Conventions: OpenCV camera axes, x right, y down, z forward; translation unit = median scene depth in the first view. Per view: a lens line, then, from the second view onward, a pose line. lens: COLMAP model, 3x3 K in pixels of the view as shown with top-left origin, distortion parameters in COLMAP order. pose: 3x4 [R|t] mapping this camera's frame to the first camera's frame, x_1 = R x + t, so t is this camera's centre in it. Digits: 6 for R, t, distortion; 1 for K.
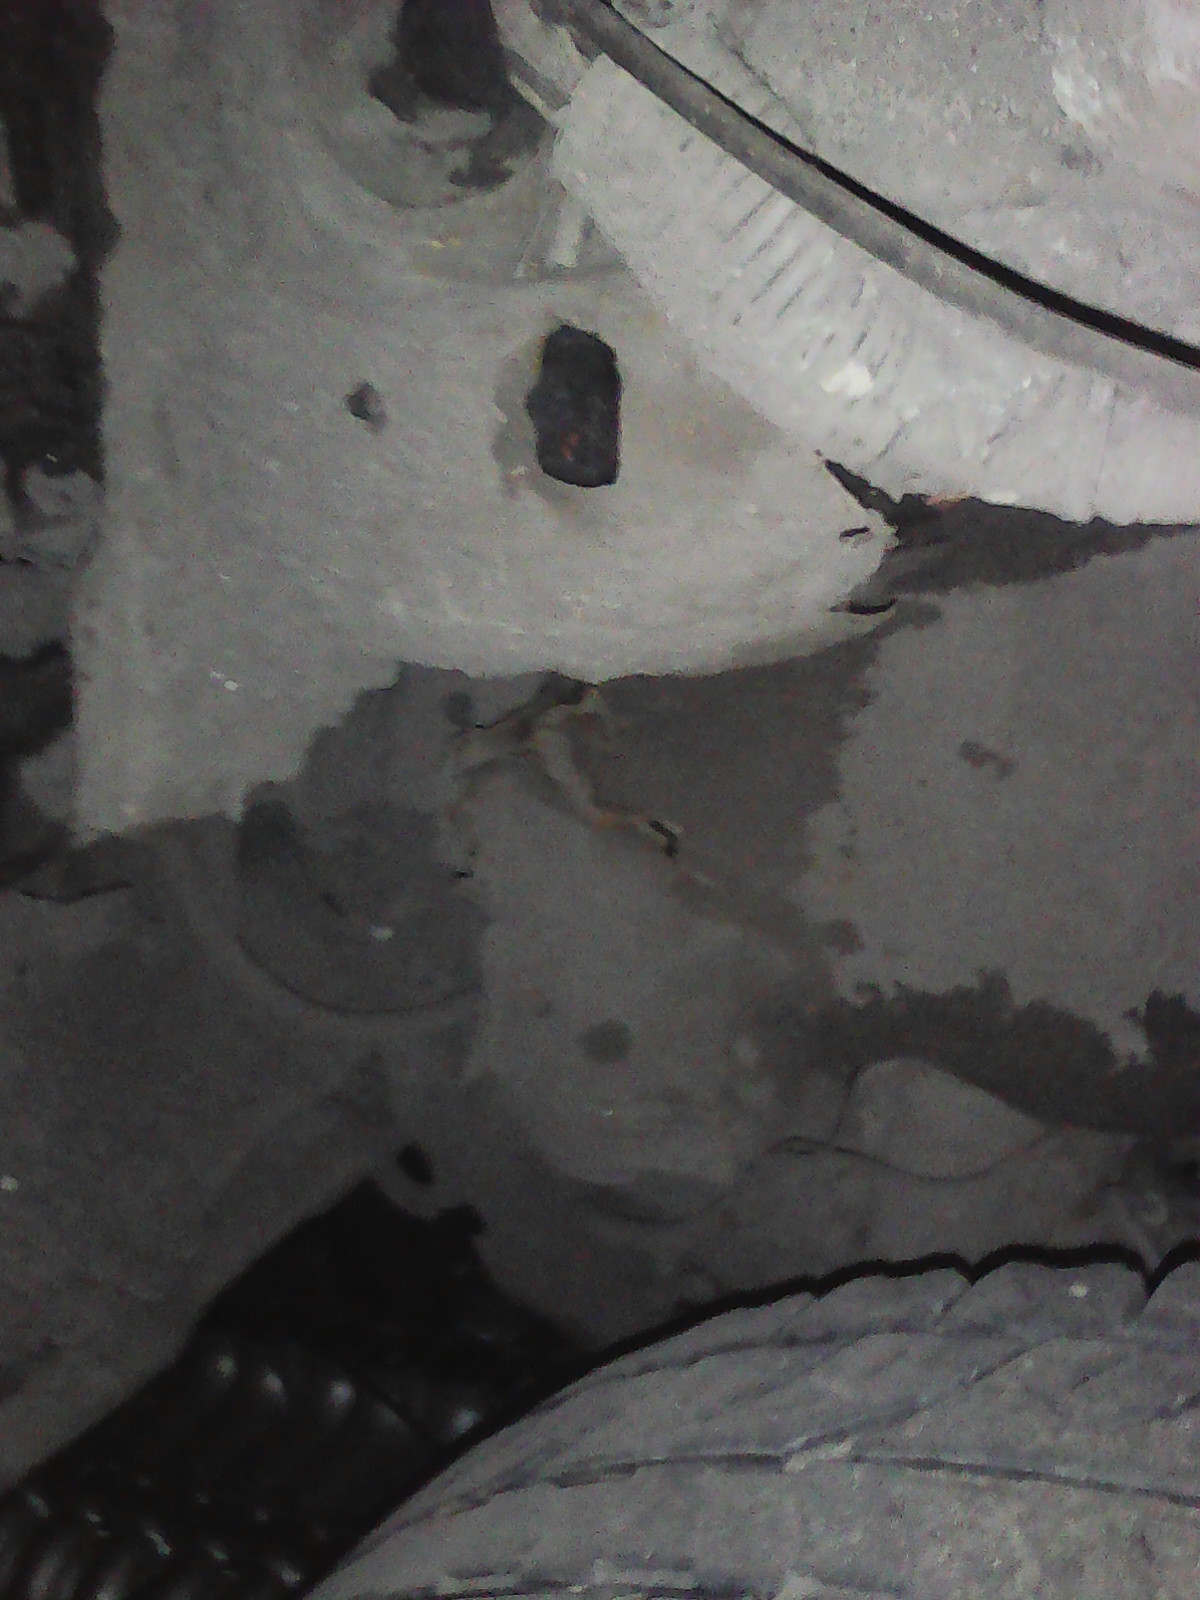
lens RADIAL K [[1380.8, 0, 623.0], [0, 1380.8, 798.2], [0, 0, 1]] dist [0.047140, -0.095073]
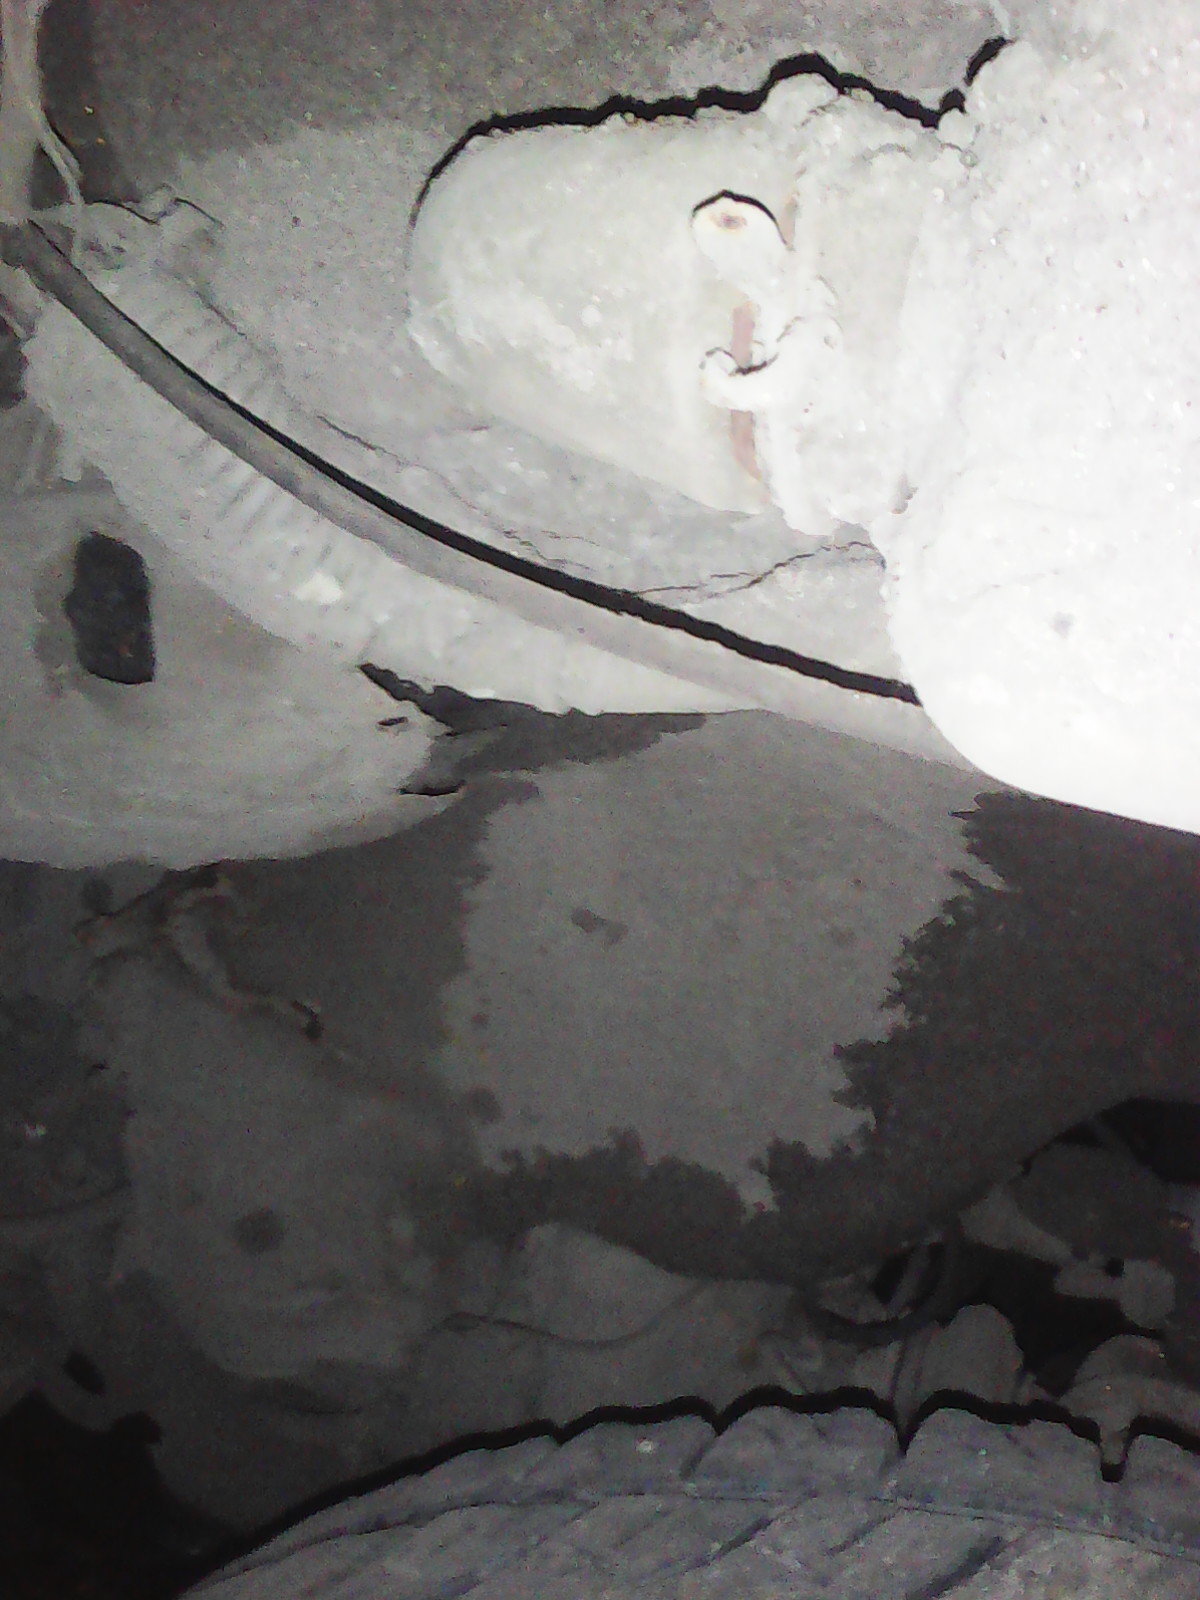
lens RADIAL K [[1389.1, 0, 602.2], [0, 1389.1, 838.9], [0, 0, 1]] dist [0.091538, -0.249229]
pose [[0.990757, -0.037750, 0.130287, 0.134131], [0.048989, 0.995247, -0.084162, -0.004948], [-0.126491, 0.089767, 0.987898, -0.042551]]
